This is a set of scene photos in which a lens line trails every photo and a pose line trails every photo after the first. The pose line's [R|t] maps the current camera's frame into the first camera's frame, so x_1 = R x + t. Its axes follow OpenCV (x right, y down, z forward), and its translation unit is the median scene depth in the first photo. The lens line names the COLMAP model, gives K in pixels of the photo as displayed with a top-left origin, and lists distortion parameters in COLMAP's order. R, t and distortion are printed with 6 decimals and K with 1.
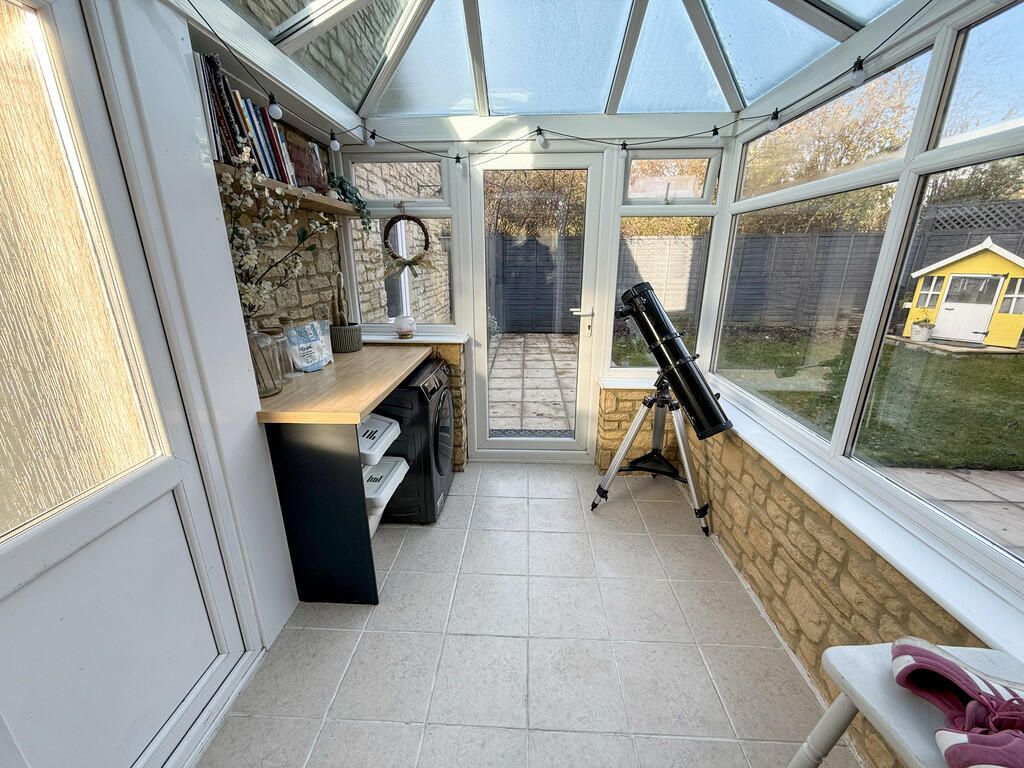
lens RADIAL K [[409.9, 0, 511.5], [0, 409.9, 387.7], [0, 0, 1]] dist [0.001243, -0.000074]
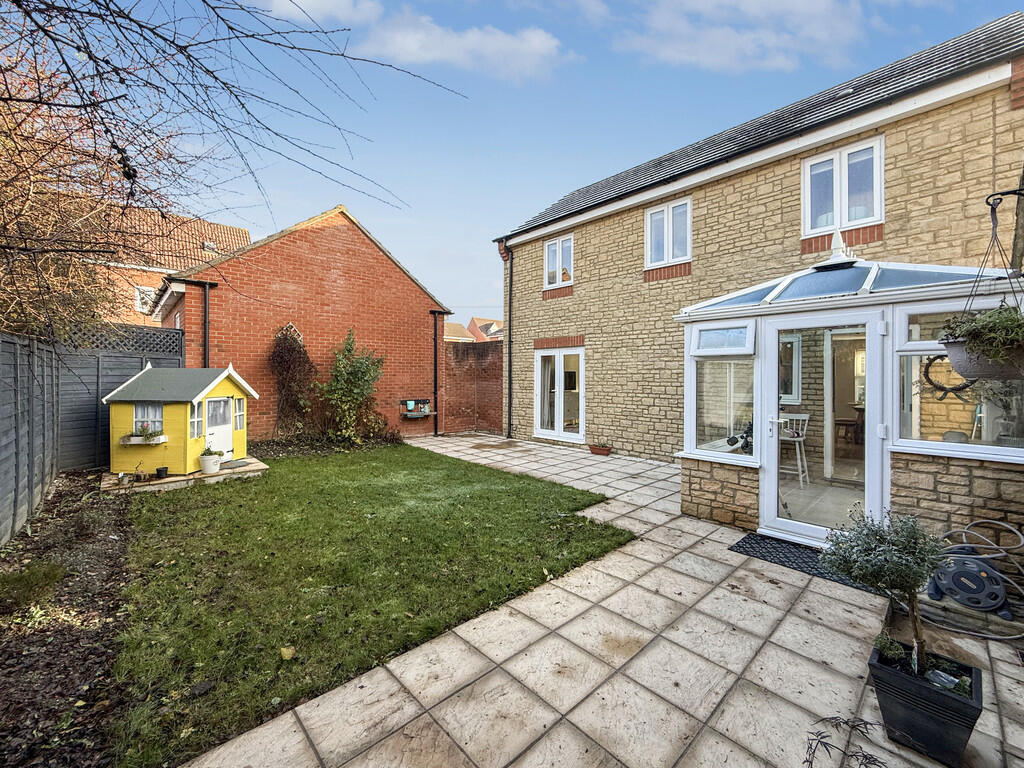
lens RADIAL K [[409.9, 0, 508.1], [0, 409.9, 377.0], [0, 0, 1]] dist [0.001243, -0.000074]
pose [[-0.702612, -0.001281, 0.711572, -0.086267], [0.215072, 0.952845, 0.214079, -0.387567], [-0.678292, 0.303454, -0.669205, 1.177517]]
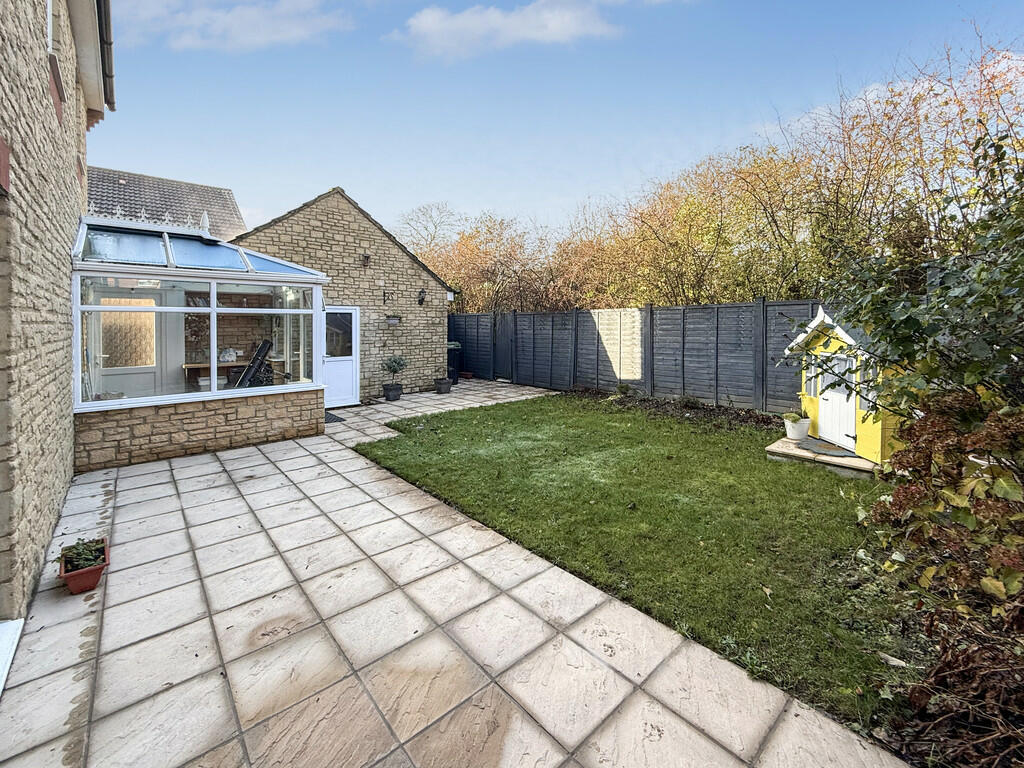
lens RADIAL K [[409.9, 0, 510.9], [0, 409.9, 383.8], [0, 0, 1]] dist [0.001243, -0.000074]
pose [[0.714237, 0.101970, -0.692436, 1.198033], [-0.206172, 0.976085, -0.068922, -0.058909], [0.668849, 0.191987, 0.718180, 0.105066]]
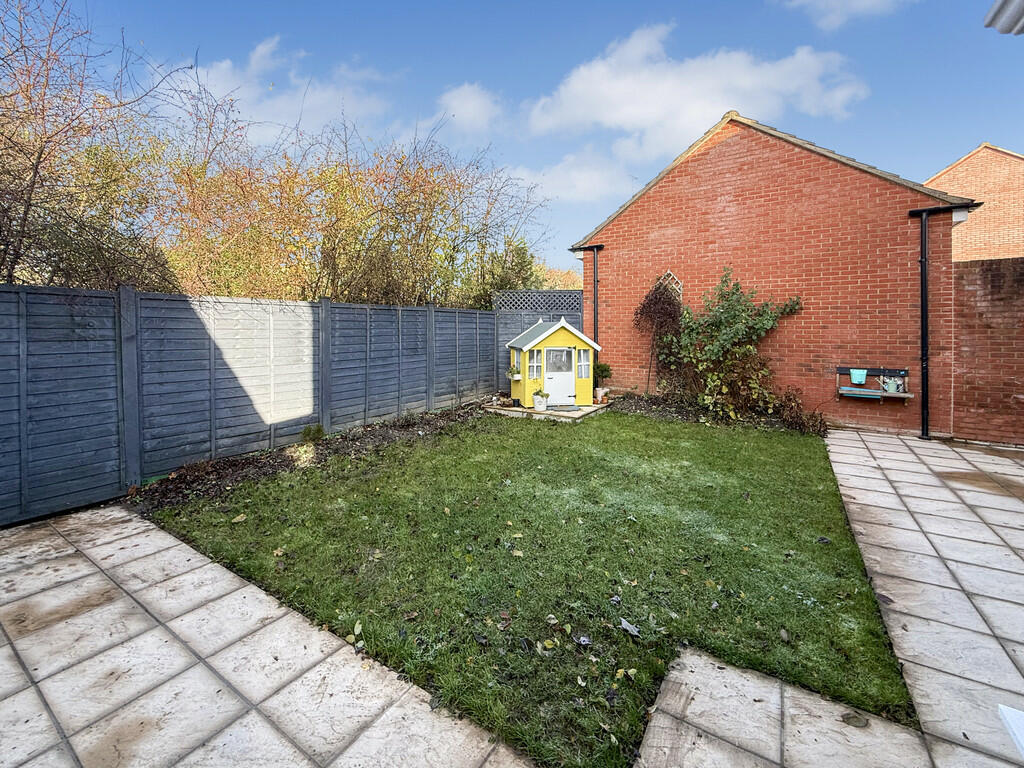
lens RADIAL K [[431.4, 0, 502.7], [0, 431.4, 327.2], [0, 0, 1]] dist [-0.000837, 0.000417]
pose [[0.509575, 0.009140, 0.860378, 0.008407], [0.257639, 0.952443, -0.162710, -0.173627], [-0.820948, 0.304580, 0.482986, 0.527474]]
